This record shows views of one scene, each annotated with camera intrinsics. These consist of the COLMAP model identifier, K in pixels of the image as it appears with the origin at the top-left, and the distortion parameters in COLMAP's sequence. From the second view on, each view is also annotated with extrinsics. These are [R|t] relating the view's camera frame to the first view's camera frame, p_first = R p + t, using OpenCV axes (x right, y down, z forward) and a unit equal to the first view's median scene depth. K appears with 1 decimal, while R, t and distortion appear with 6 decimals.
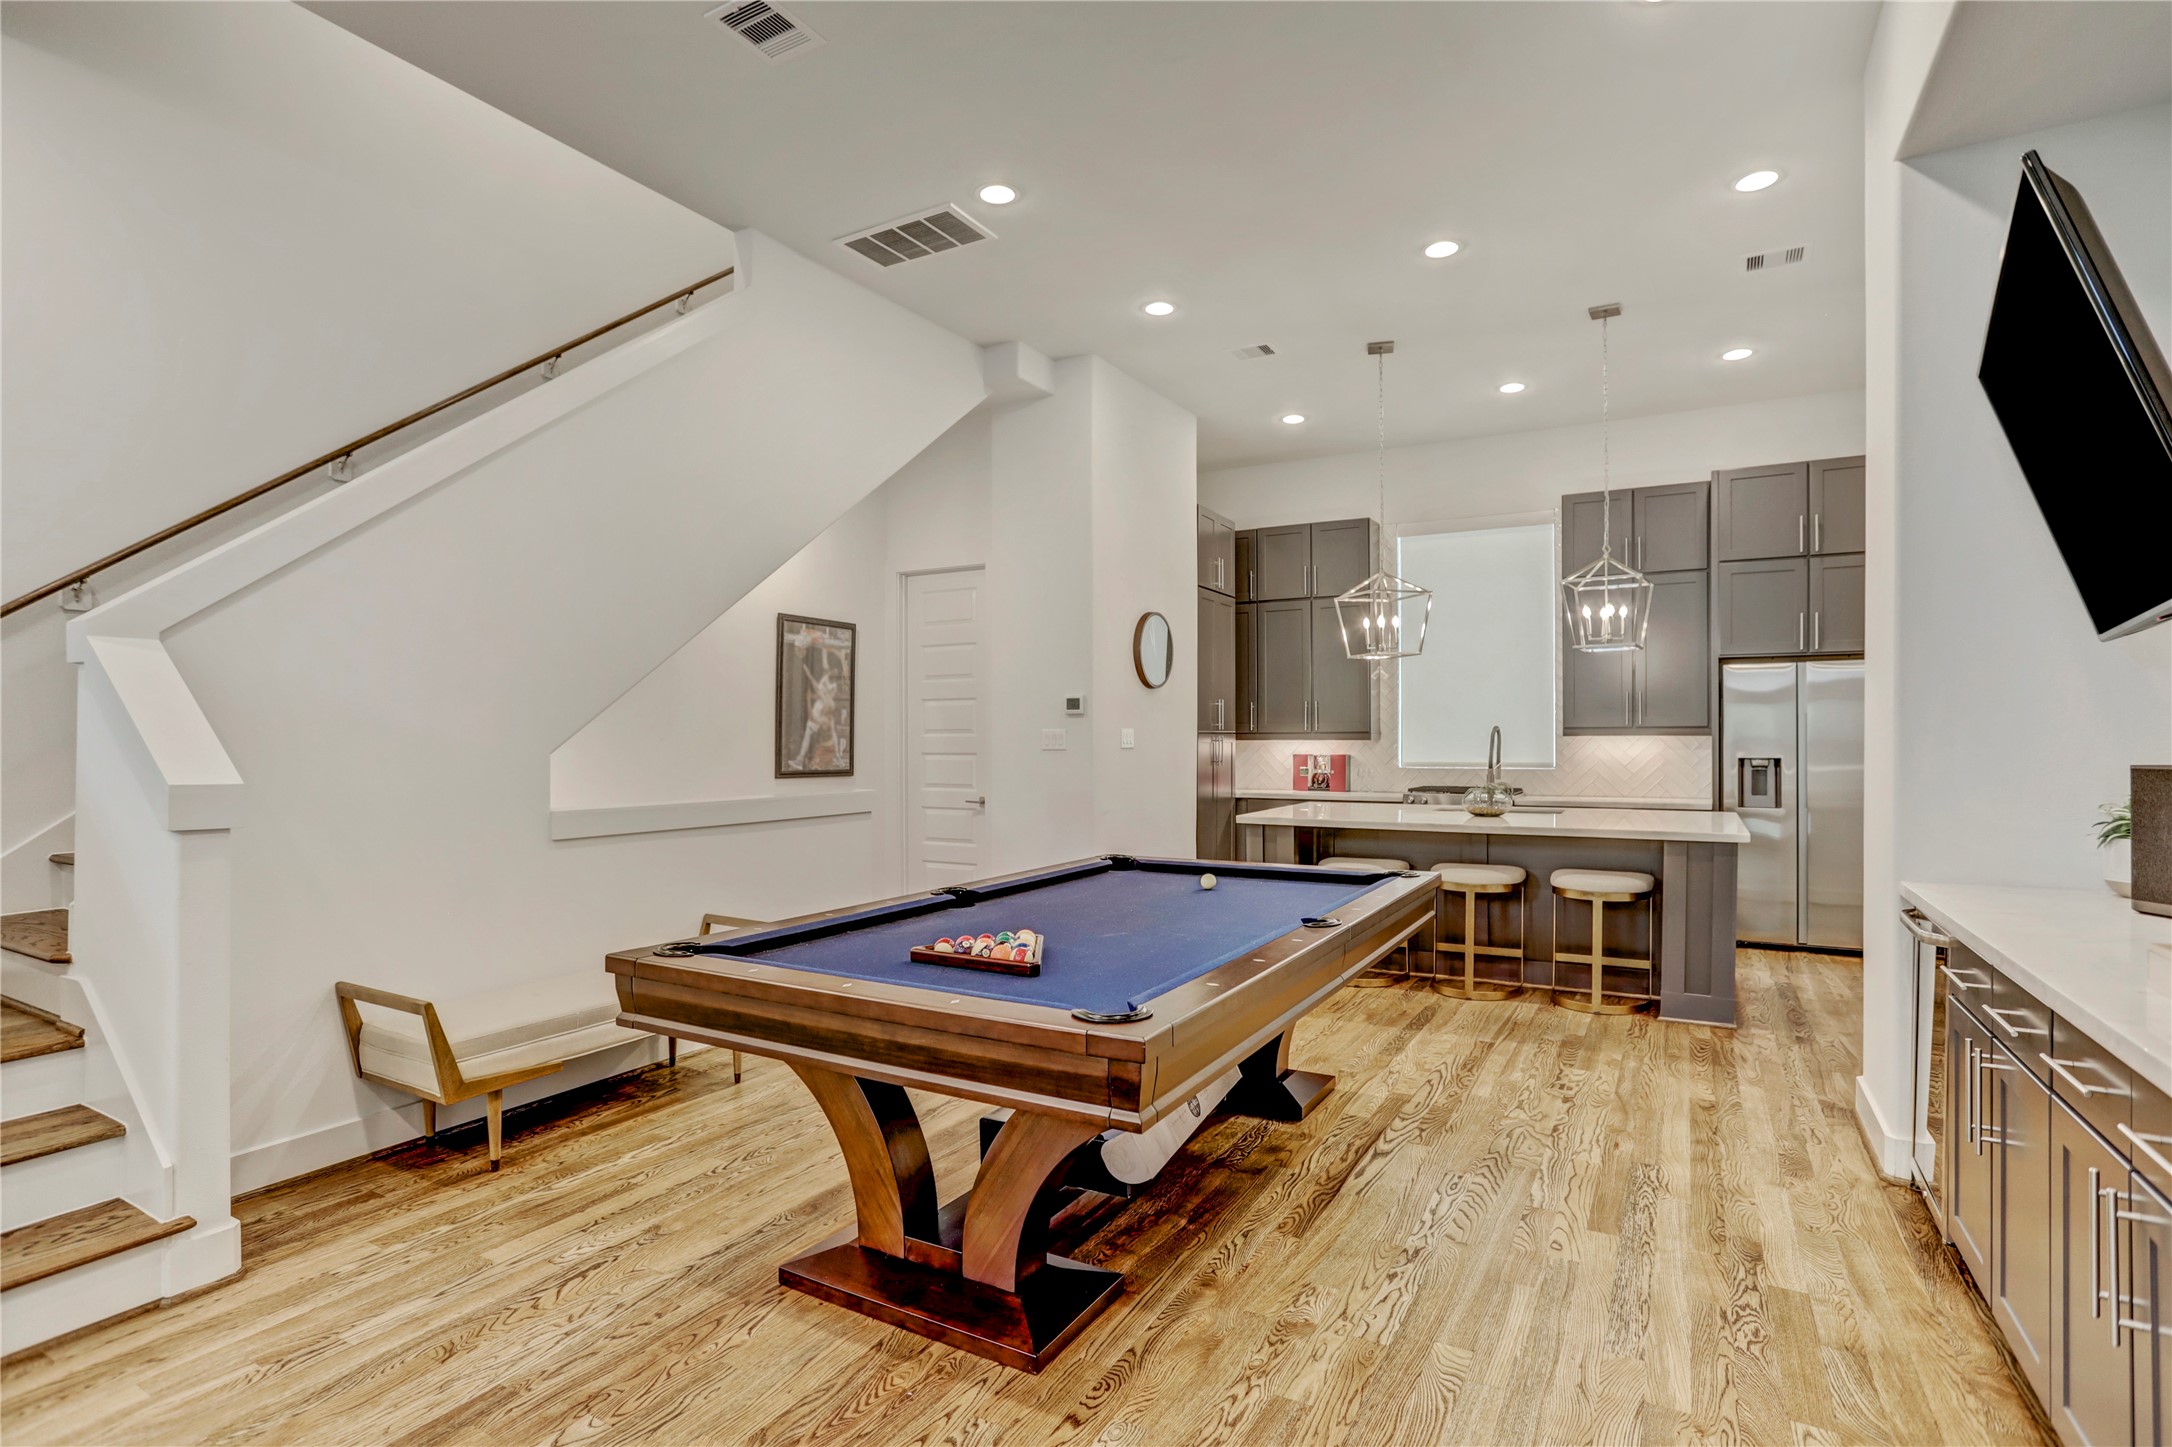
lens RADIAL K [[1083.5, 0, 1057.8], [0, 1083.5, 730.2], [0, 0, 1]] dist [-0.031636, 0.004342]
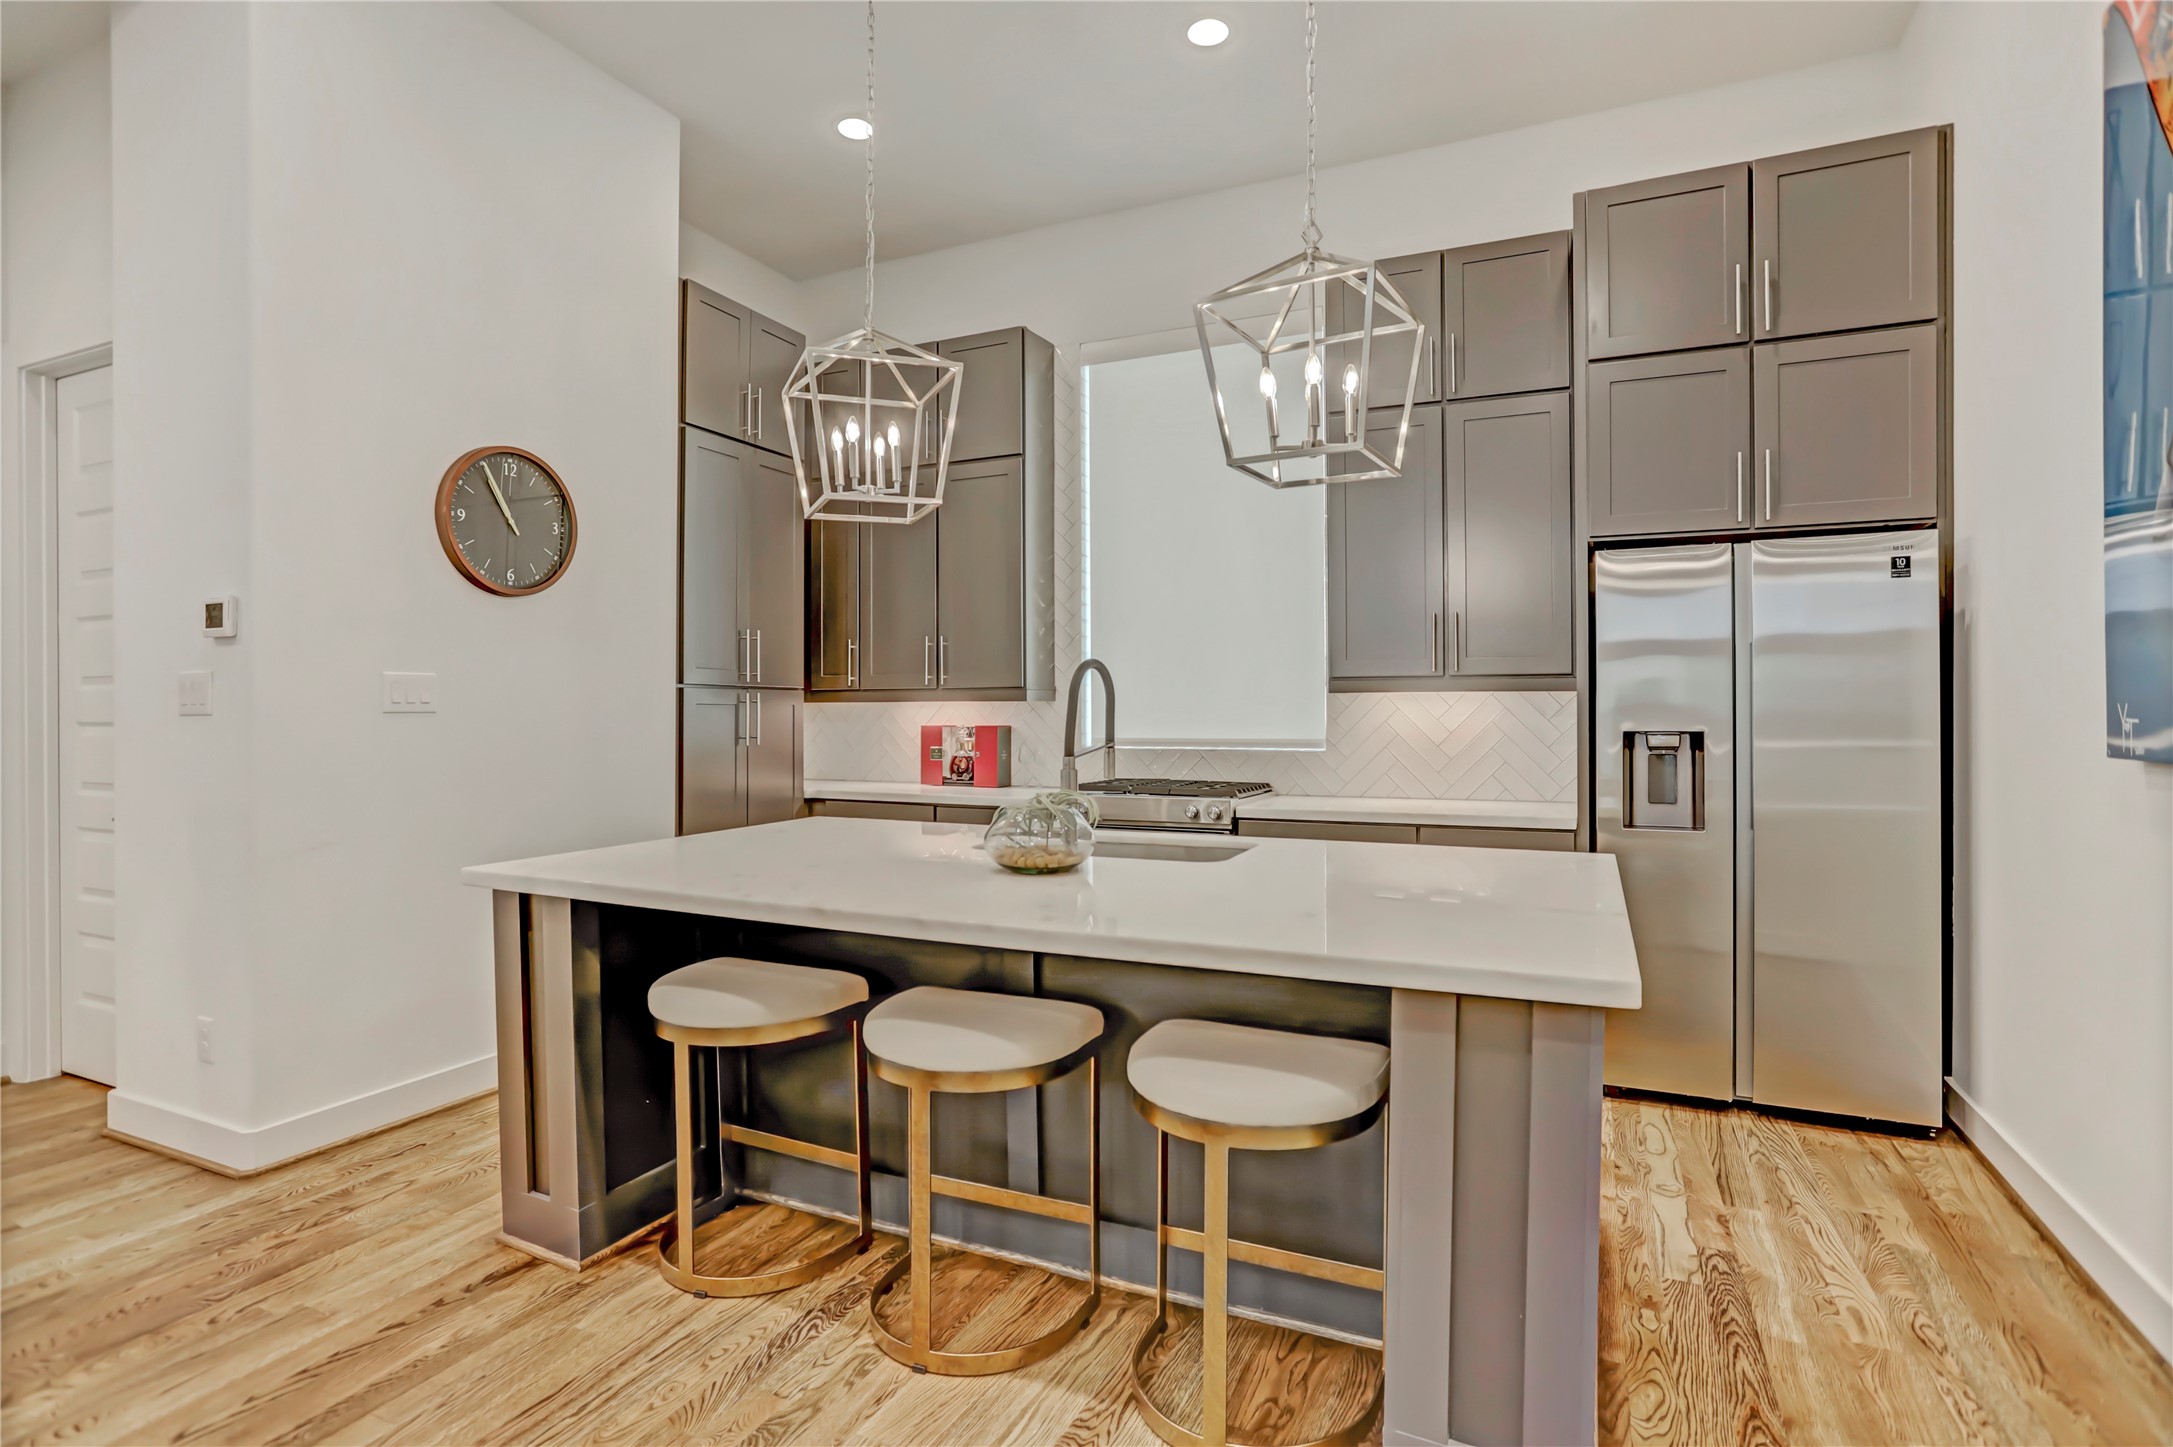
lens RADIAL K [[1105.0, 0, 1051.5], [0, 1105.0, 702.7], [0, 0, 1]] dist [-0.039939, 0.006525]
pose [[0.997101, -0.000178, 0.076093, 0.333573], [0.000143, 1.000000, 0.000466, 0.012692], [-0.076093, -0.000453, 0.997101, 0.515196]]
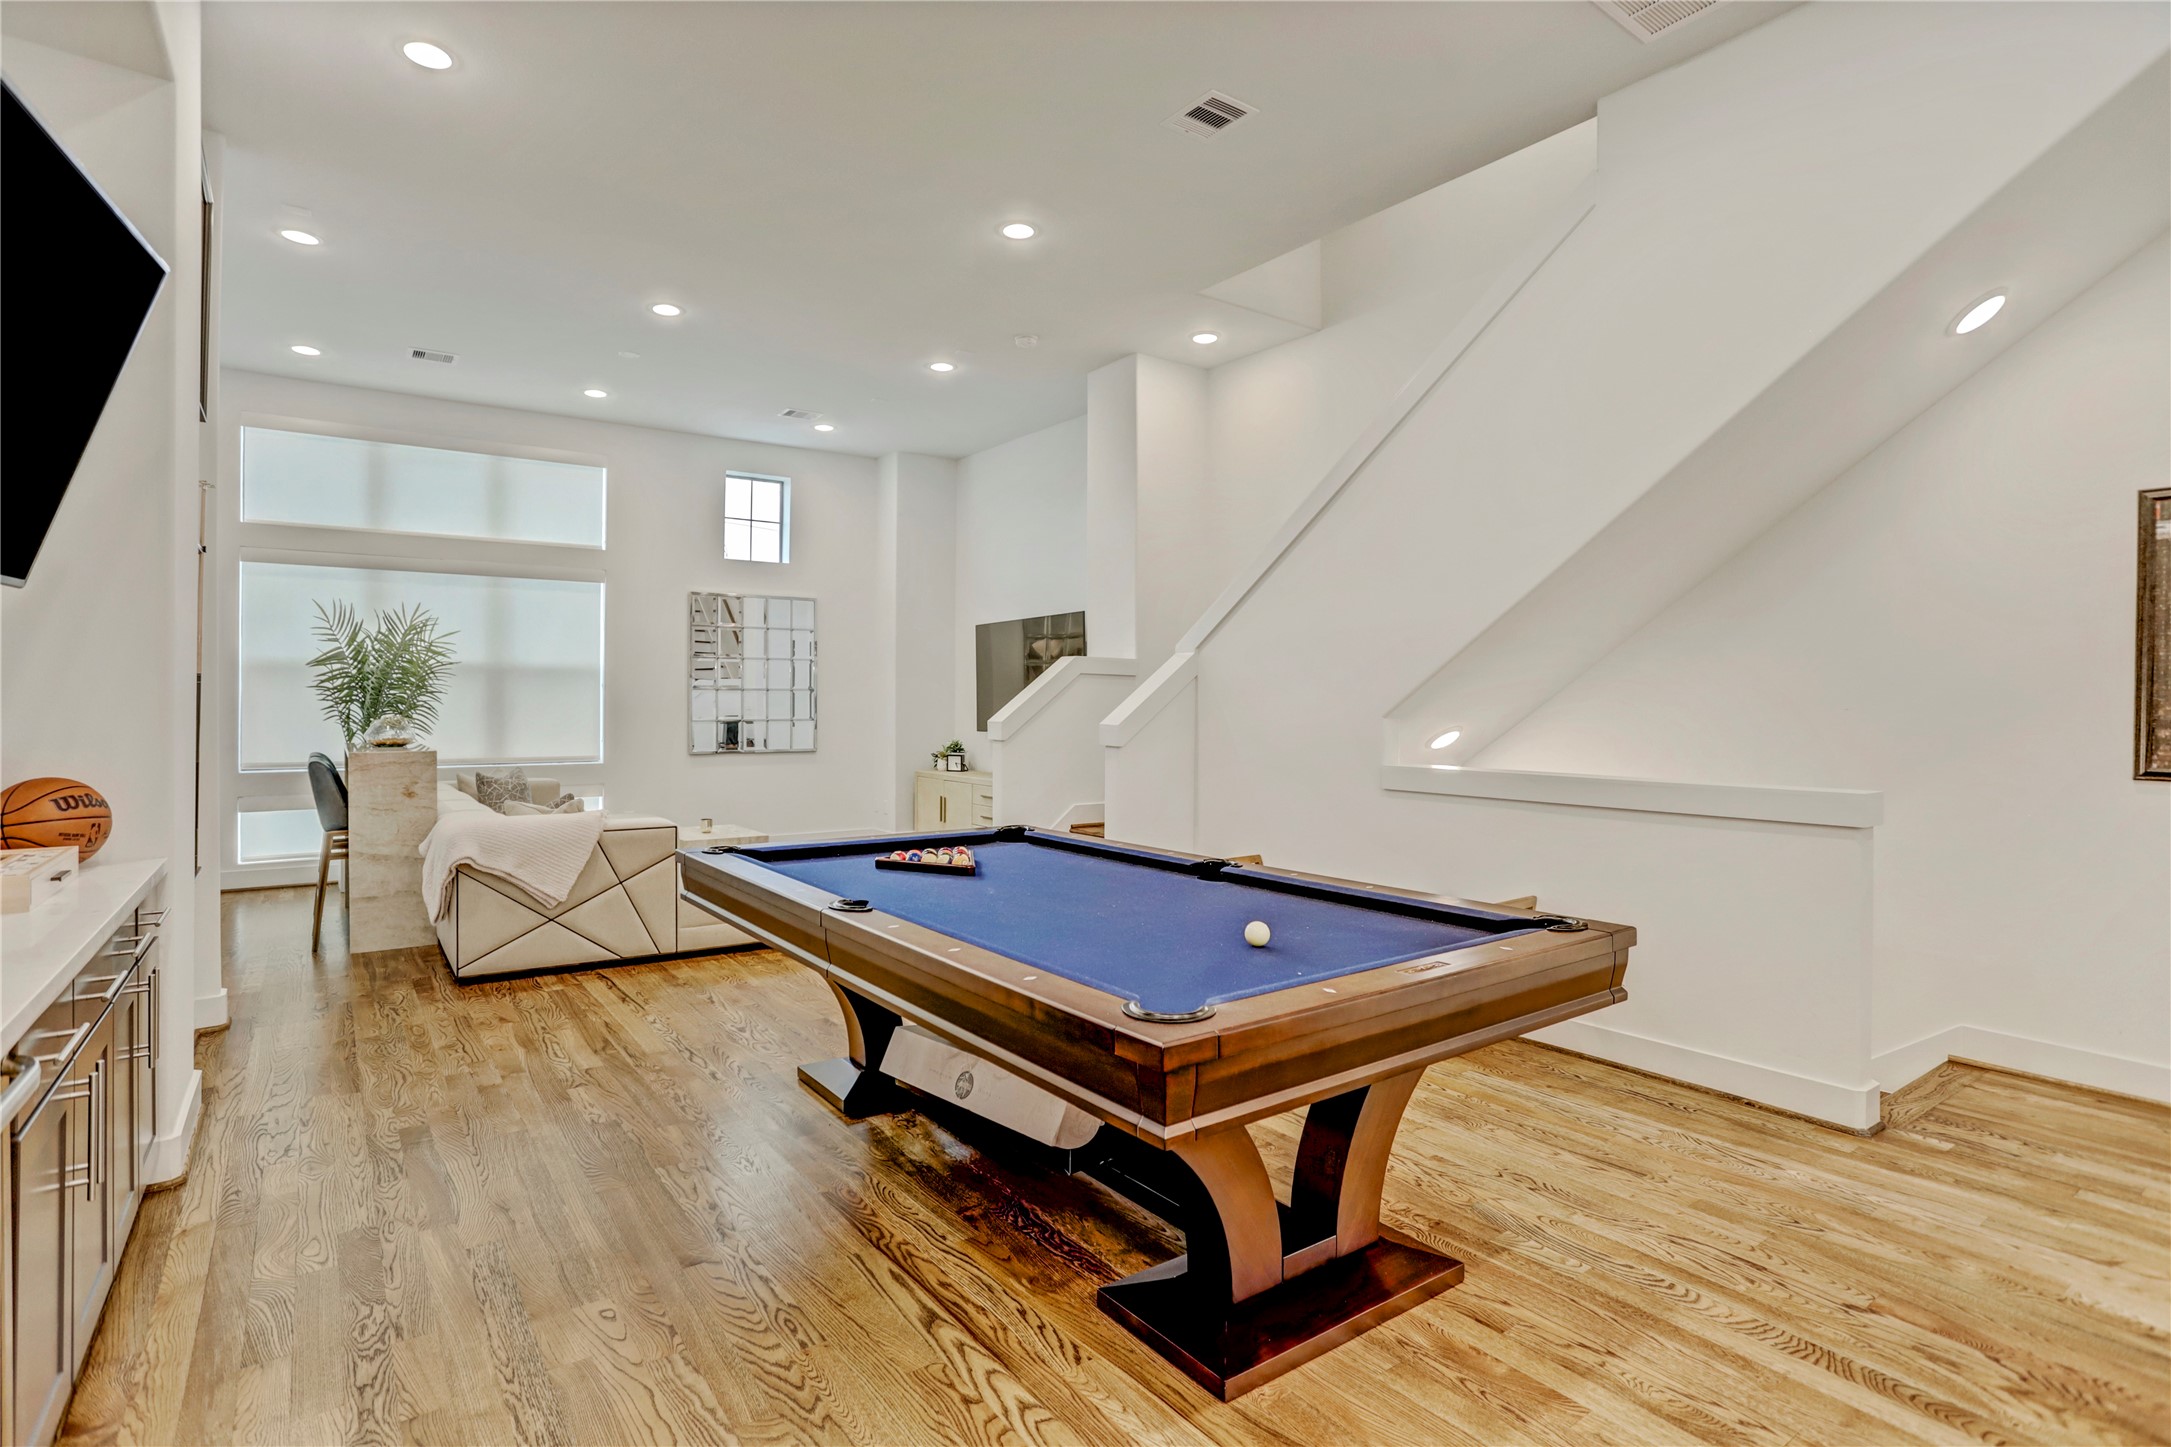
lens RADIAL K [[1055.5, 0, 1098.0], [0, 1055.5, 706.2], [0, 0, 1]] dist [-0.041959, 0.016775]
pose [[-0.385766, 0.007171, -0.922569, 0.465540], [0.004896, 0.999972, 0.005726, 0.002937], [0.922584, -0.002308, -0.385790, 0.730693]]
